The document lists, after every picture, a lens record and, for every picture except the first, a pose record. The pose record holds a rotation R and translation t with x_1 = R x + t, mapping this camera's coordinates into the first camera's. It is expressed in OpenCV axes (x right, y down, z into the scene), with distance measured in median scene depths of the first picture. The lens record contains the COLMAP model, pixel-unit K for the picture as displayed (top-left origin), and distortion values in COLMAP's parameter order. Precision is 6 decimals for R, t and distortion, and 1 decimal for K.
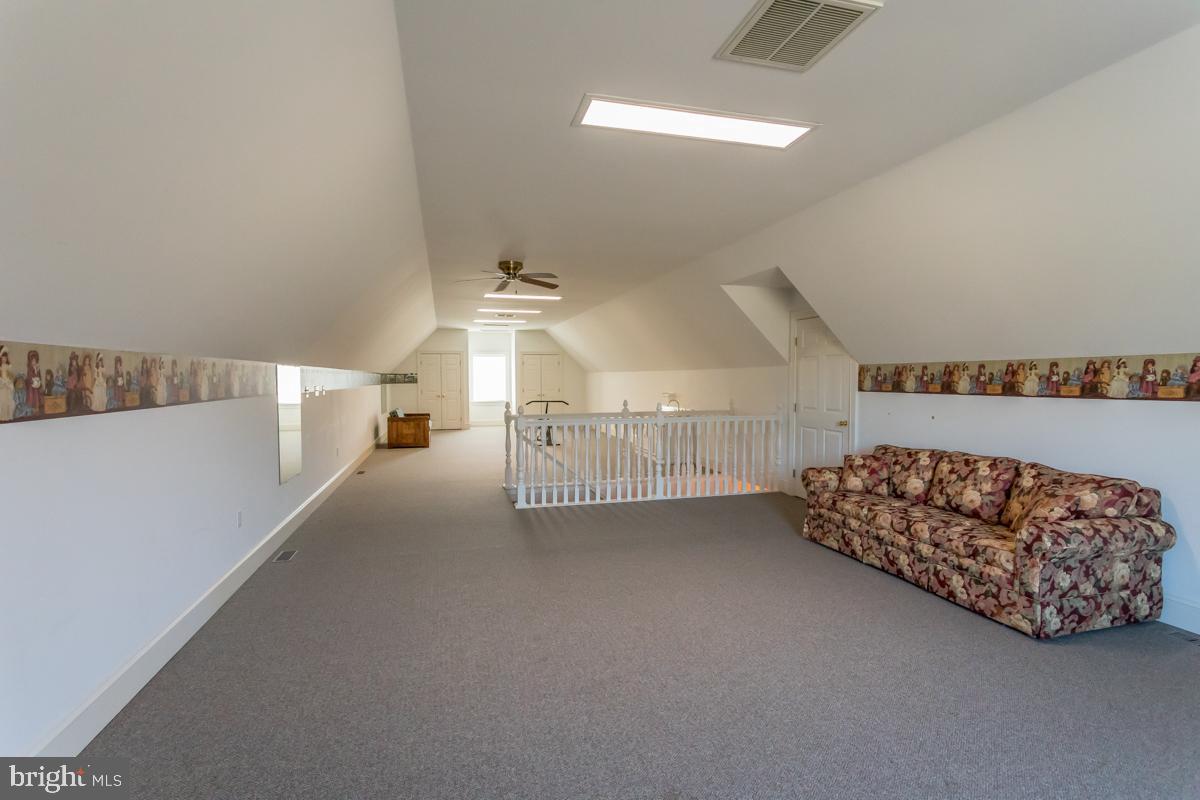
lens RADIAL K [[565.4, 0, 598.6], [0, 565.4, 404.4], [0, 0, 1]] dist [-0.002304, 0.004978]
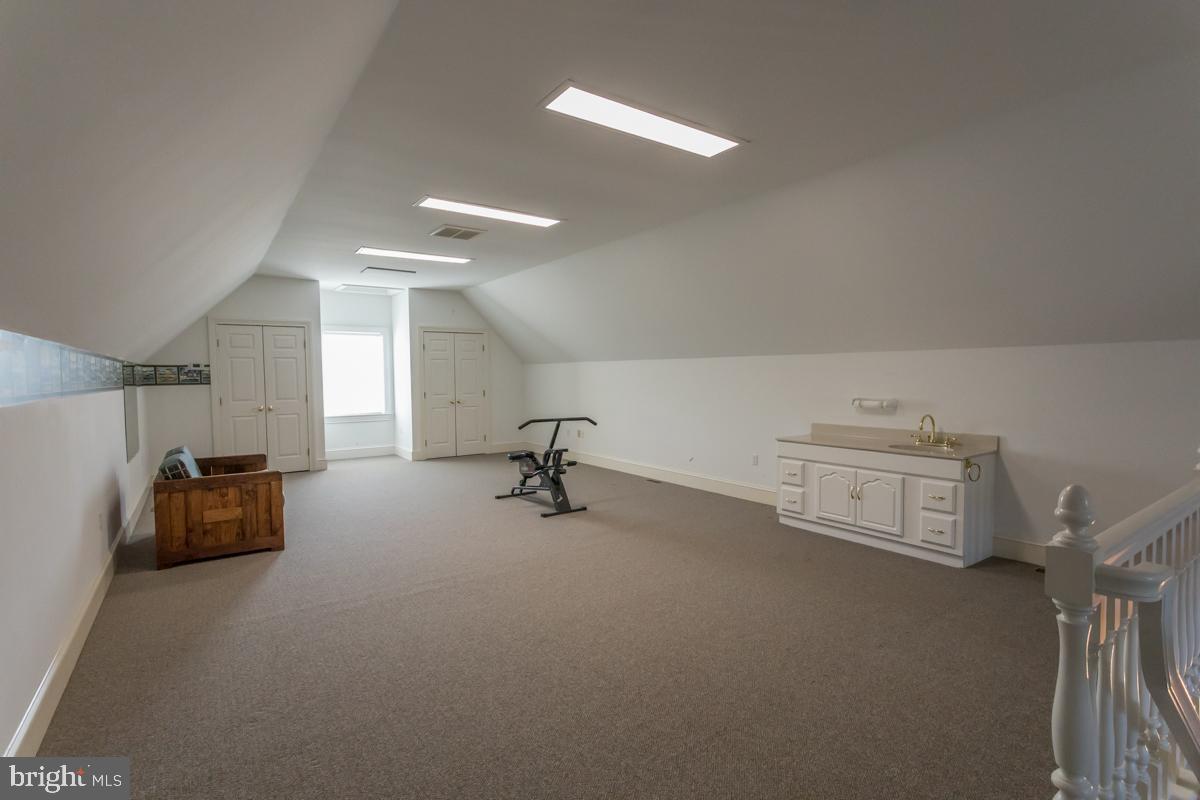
lens RADIAL K [[541.4, 0, 600.0], [0, 541.4, 400.0], [0, 0, 1]] dist [-0.000719, 0.000051]
pose [[0.930071, -0.024120, 0.366586, -0.223191], [0.022839, 0.999708, 0.007831, -0.024754], [-0.366668, 0.001089, 0.930351, 0.548588]]
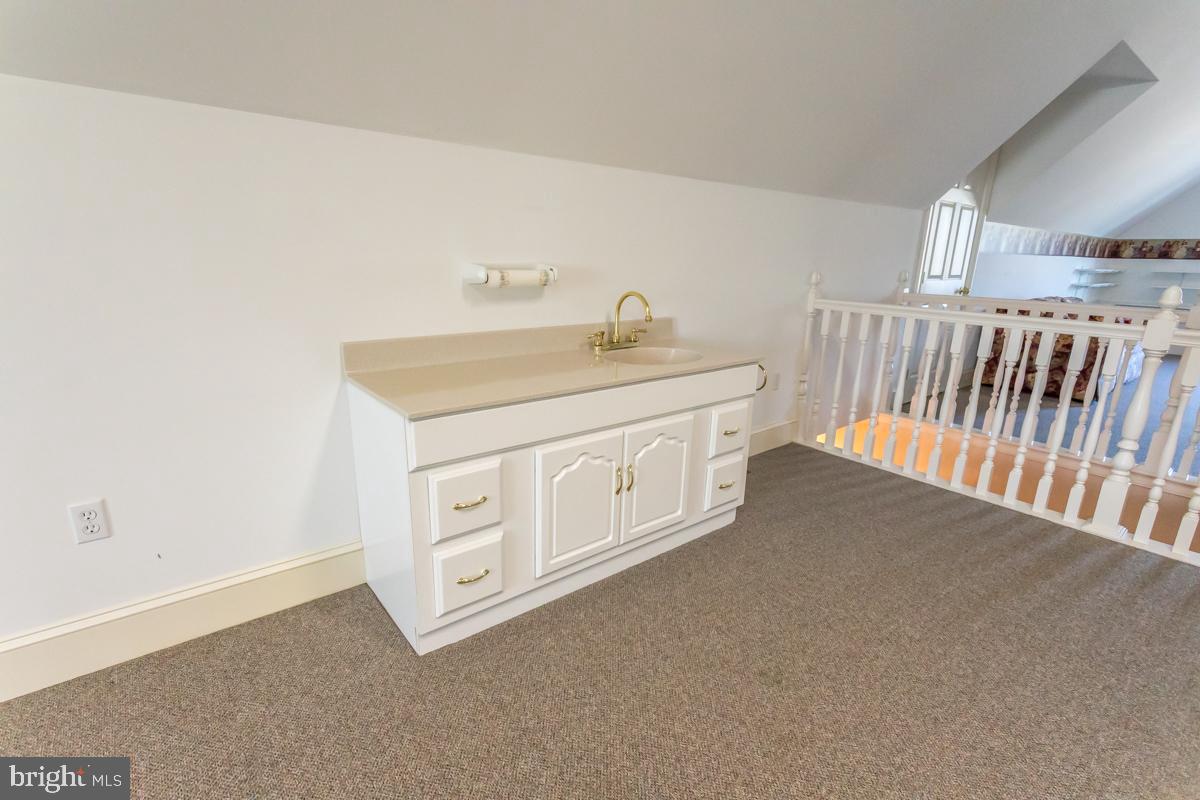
lens RADIAL K [[565.4, 0, 598.6], [0, 565.4, 404.4], [0, 0, 1]] dist [-0.002304, 0.004978]
pose [[-0.406738, -0.243675, 0.880447, -0.070691], [0.016590, 0.961641, 0.273810, -0.024208], [-0.913394, 0.125975, -0.387093, 0.899017]]
